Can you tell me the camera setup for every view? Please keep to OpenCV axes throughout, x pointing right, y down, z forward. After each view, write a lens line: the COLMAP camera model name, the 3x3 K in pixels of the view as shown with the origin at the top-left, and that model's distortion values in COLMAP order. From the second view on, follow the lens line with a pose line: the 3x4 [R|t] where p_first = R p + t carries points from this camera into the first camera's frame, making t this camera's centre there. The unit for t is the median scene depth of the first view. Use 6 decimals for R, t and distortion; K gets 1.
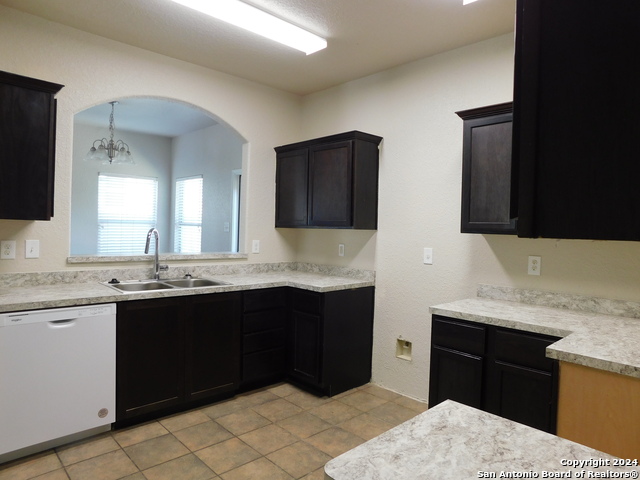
lens RADIAL K [[424.1, 0, 320.3], [0, 424.1, 239.0], [0, 0, 1]] dist [-0.009301, -0.000995]
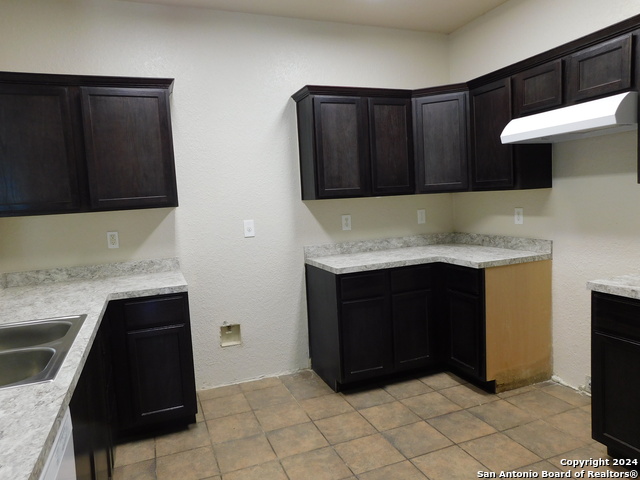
lens RADIAL K [[452.6, 0, 320.4], [0, 452.6, 239.1], [0, 0, 1]] dist [-0.003699, 0.006682]
pose [[0.370297, -0.124082, 0.920589, -0.716241], [0.088572, 0.991239, 0.097978, -0.025175], [-0.924681, 0.045257, 0.378043, 0.535445]]
